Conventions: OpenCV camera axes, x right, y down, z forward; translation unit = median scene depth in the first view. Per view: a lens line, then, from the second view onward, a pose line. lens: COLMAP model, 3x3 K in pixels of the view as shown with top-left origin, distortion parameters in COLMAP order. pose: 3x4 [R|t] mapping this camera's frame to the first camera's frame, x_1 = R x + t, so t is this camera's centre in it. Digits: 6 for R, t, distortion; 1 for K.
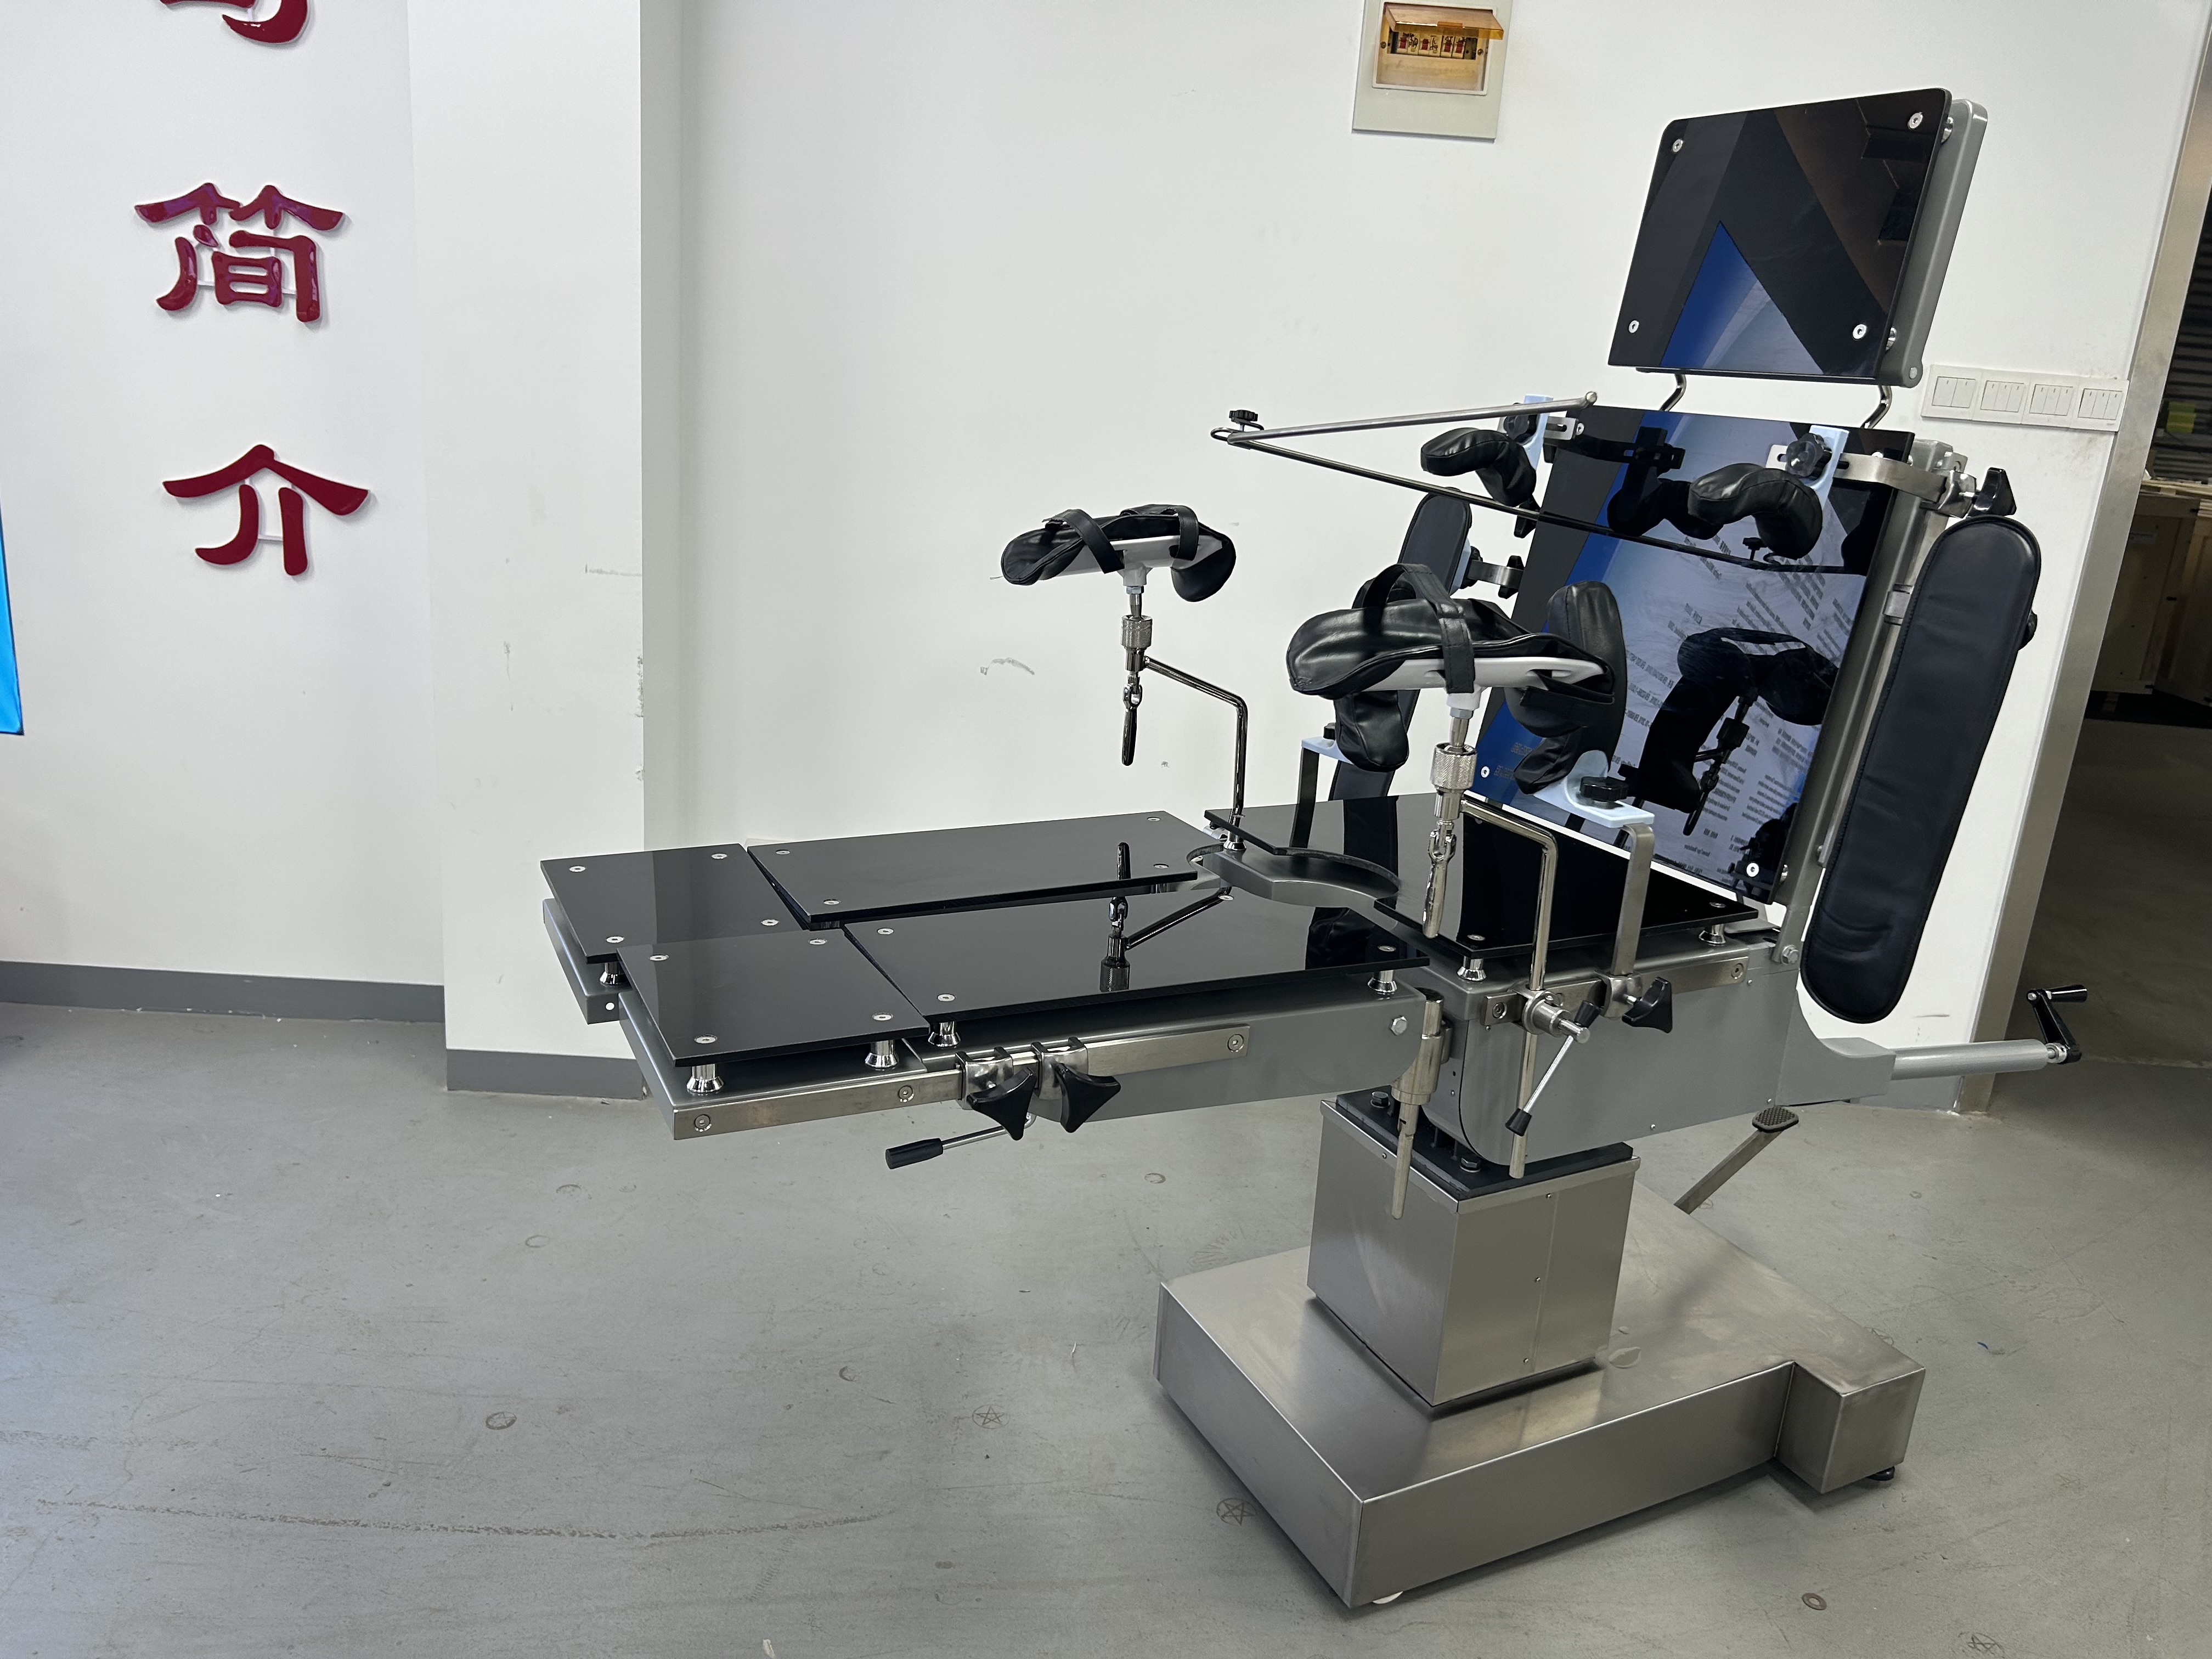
lens RADIAL K [[1665.8, 0, 1122.7], [0, 1665.8, 828.8], [0, 0, 1]] dist [0.038447, -0.032415]
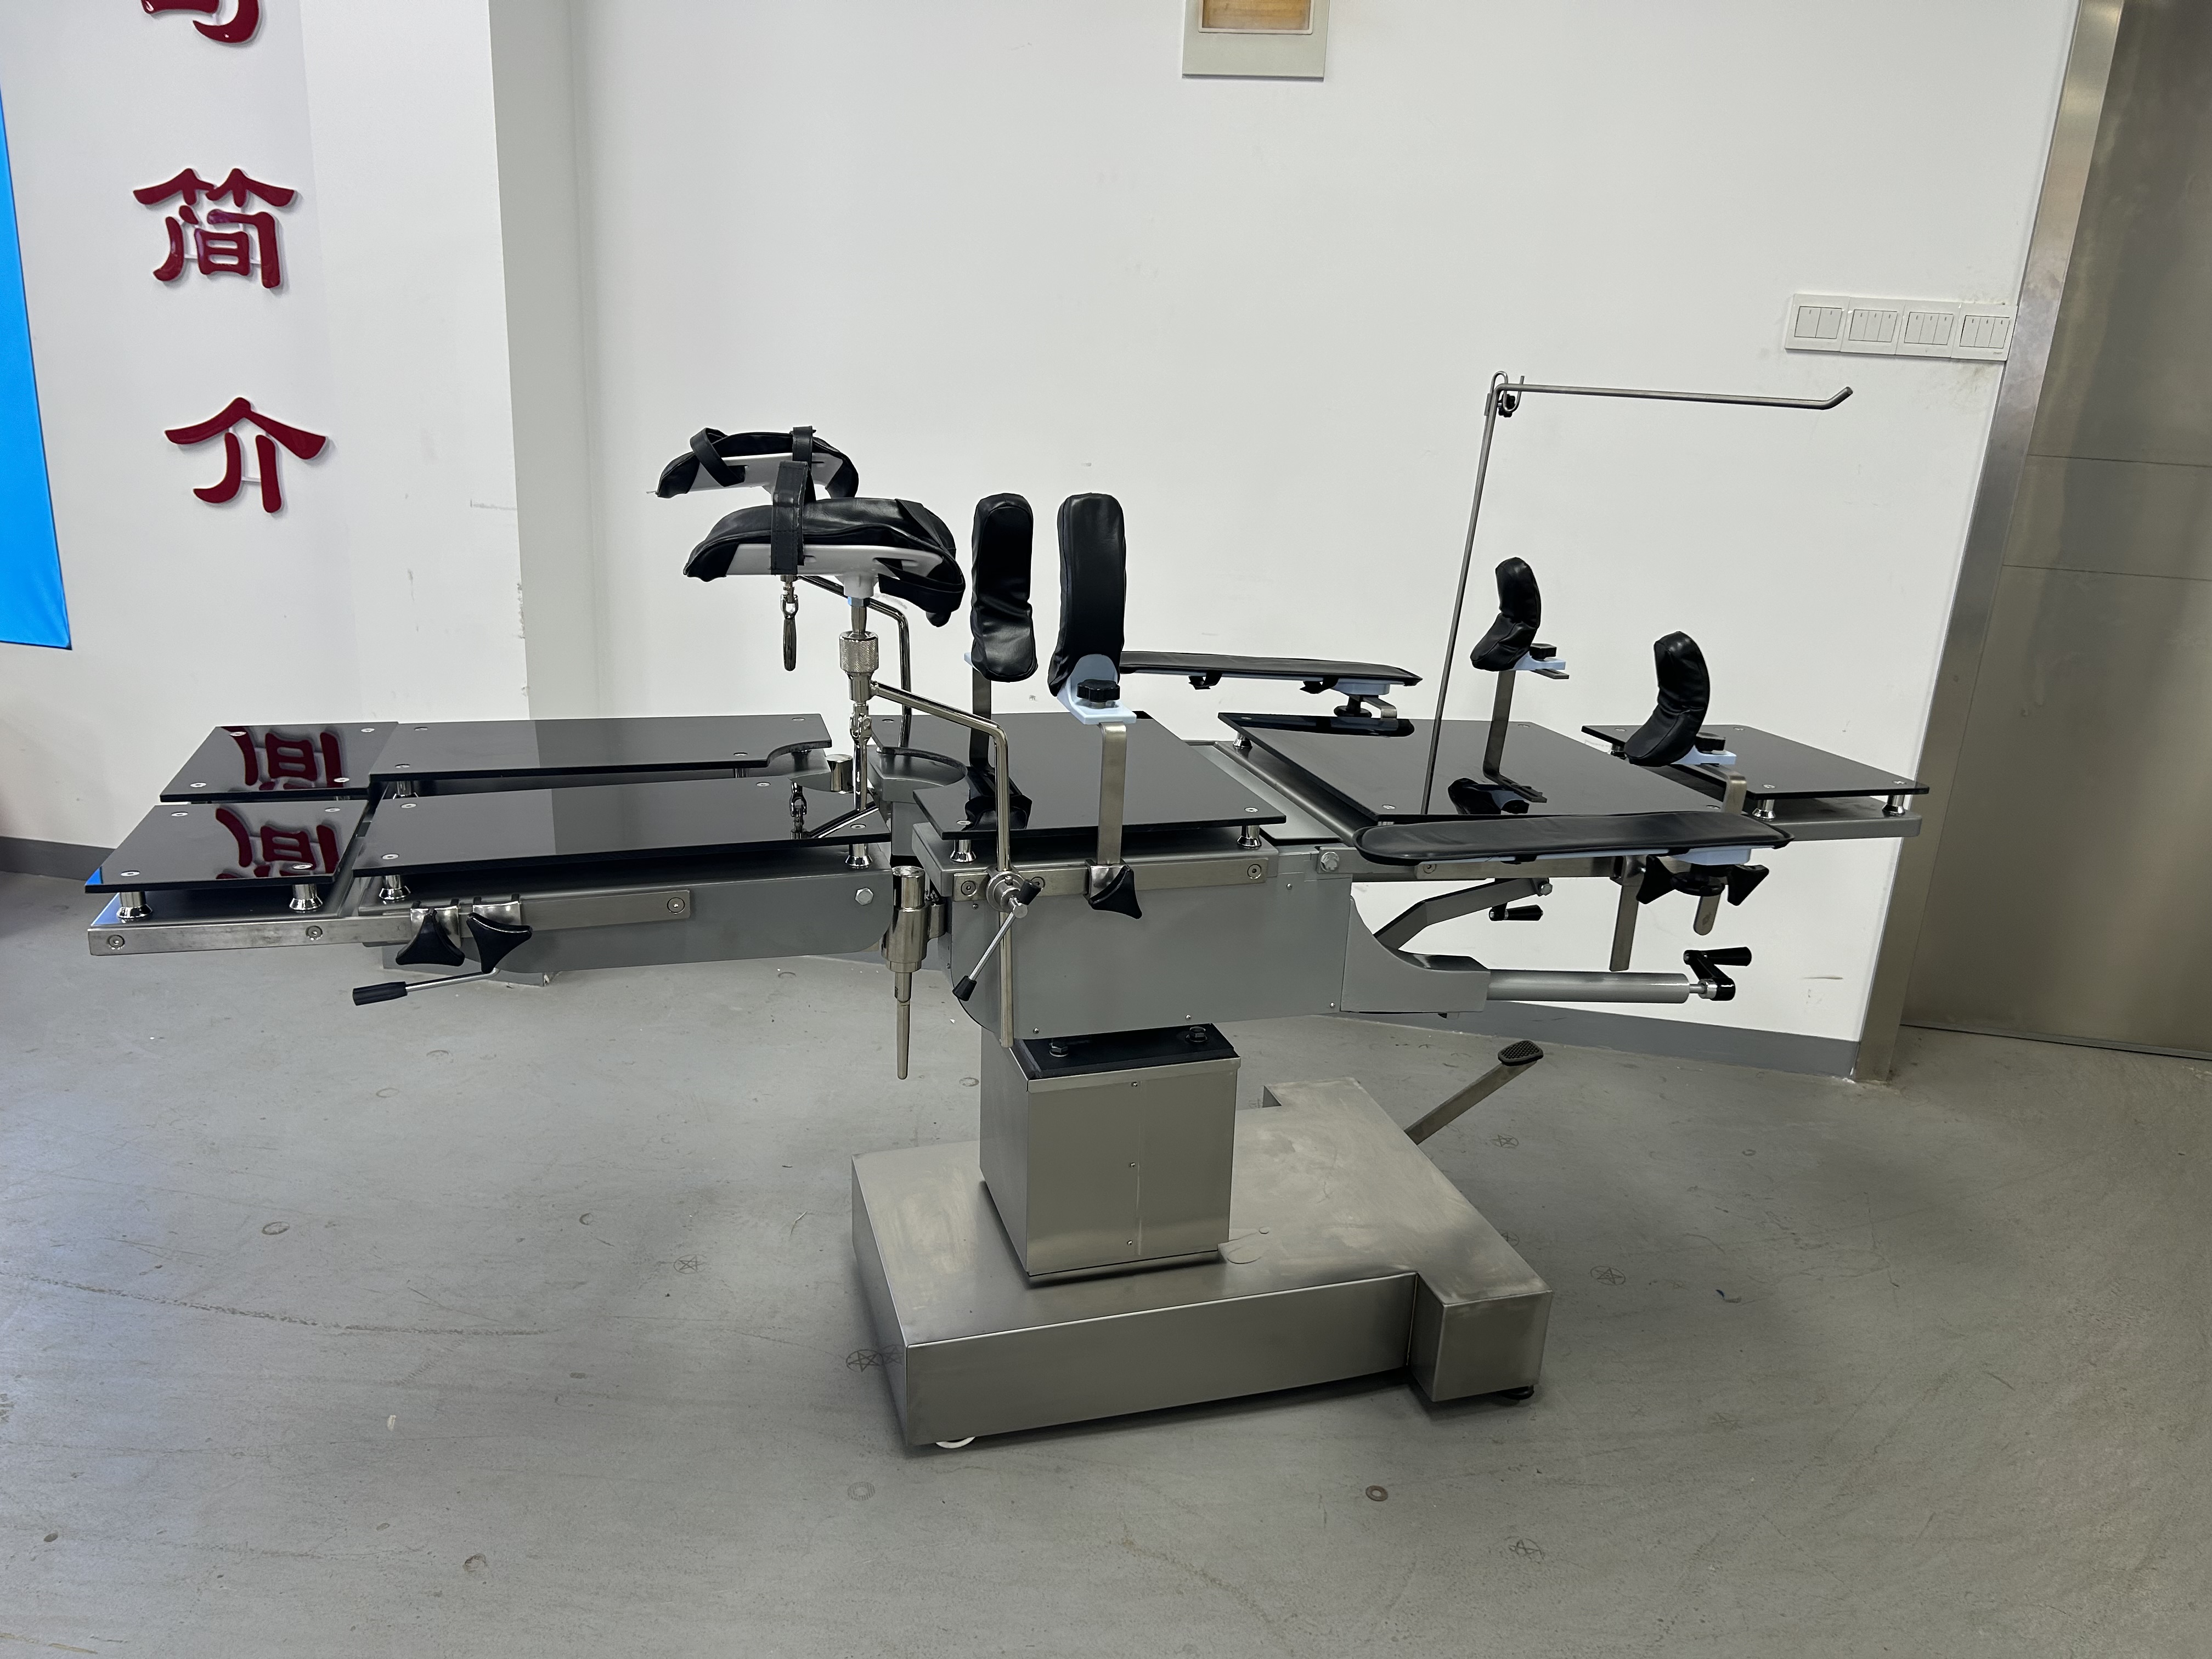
lens RADIAL K [[1663.5, 0, 1113.2], [0, 1663.5, 845.6], [0, 0, 1]] dist [0.040260, -0.038145]
pose [[0.982106, 0.036899, -0.184677, 0.315401], [-0.032895, 0.999154, 0.024697, 0.031262], [0.185432, -0.018180, 0.982489, -0.022989]]
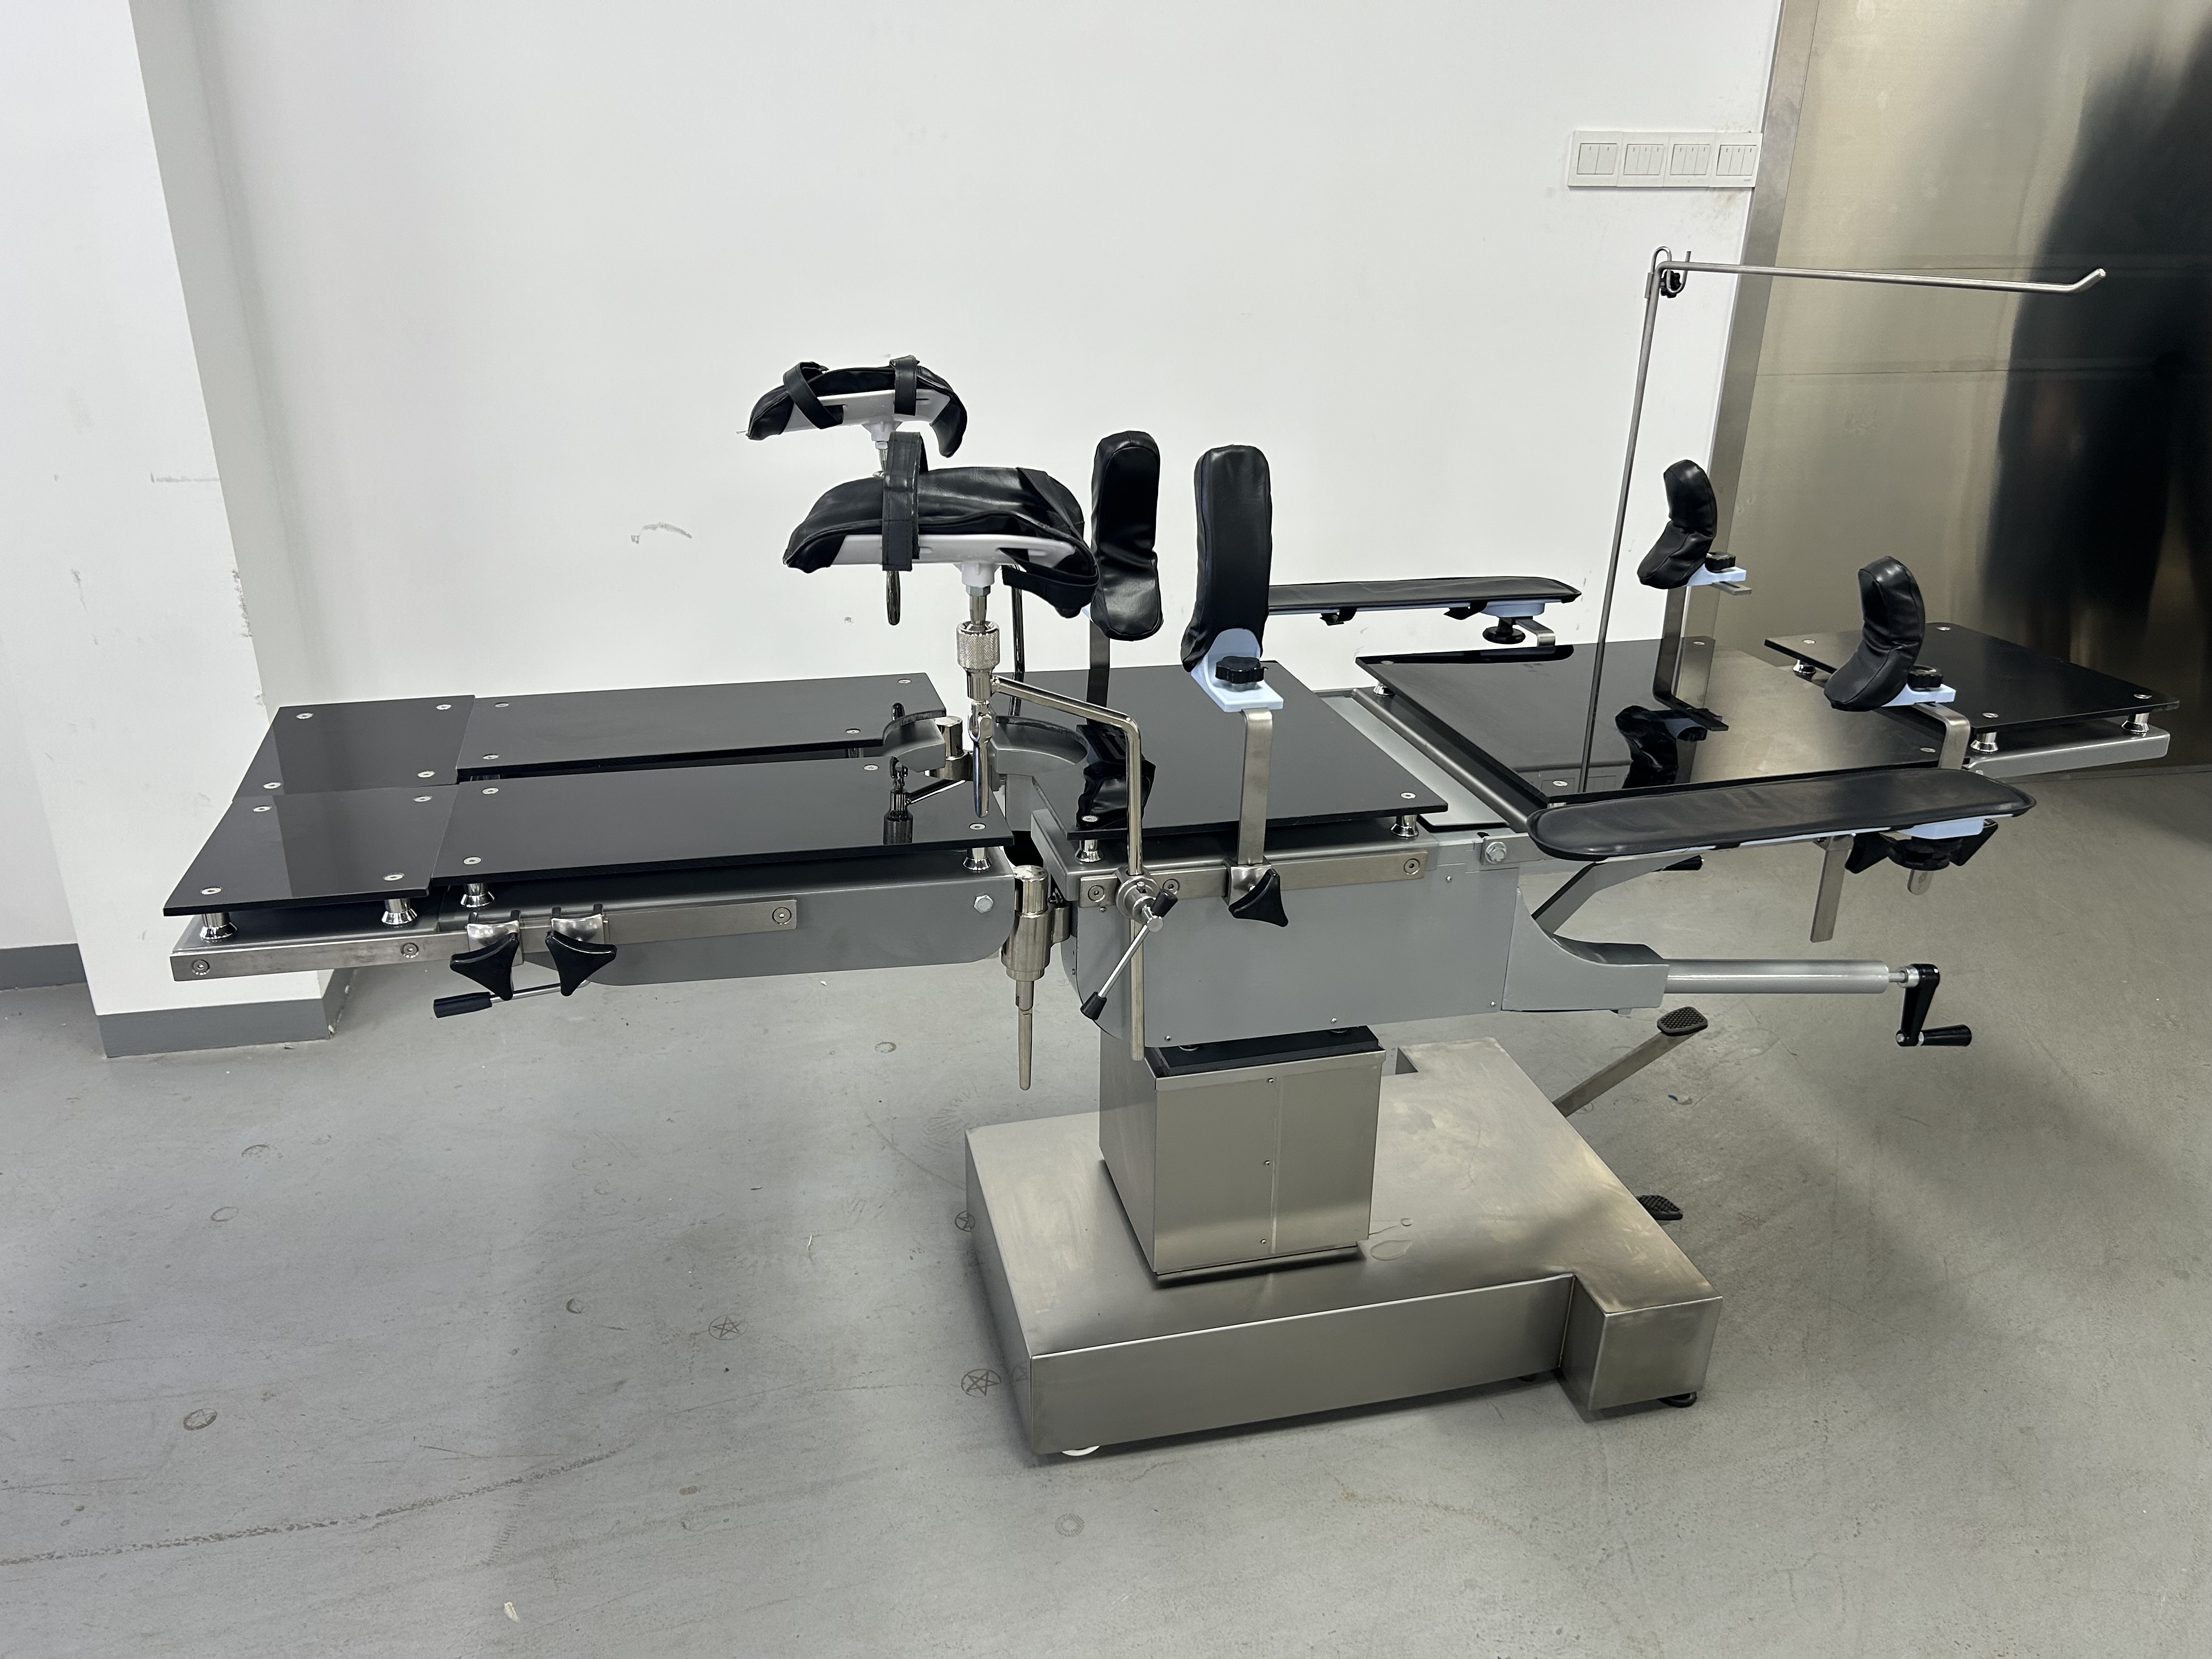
lens RADIAL K [[1660.5, 0, 1108.3], [0, 1660.5, 838.2], [0, 0, 1]] dist [0.056266, -0.063654]
pose [[0.984341, -0.122859, 0.126405, 0.042982], [0.104833, 0.984511, 0.140529, -0.039262], [-0.141713, -0.125077, 0.981974, 0.027577]]
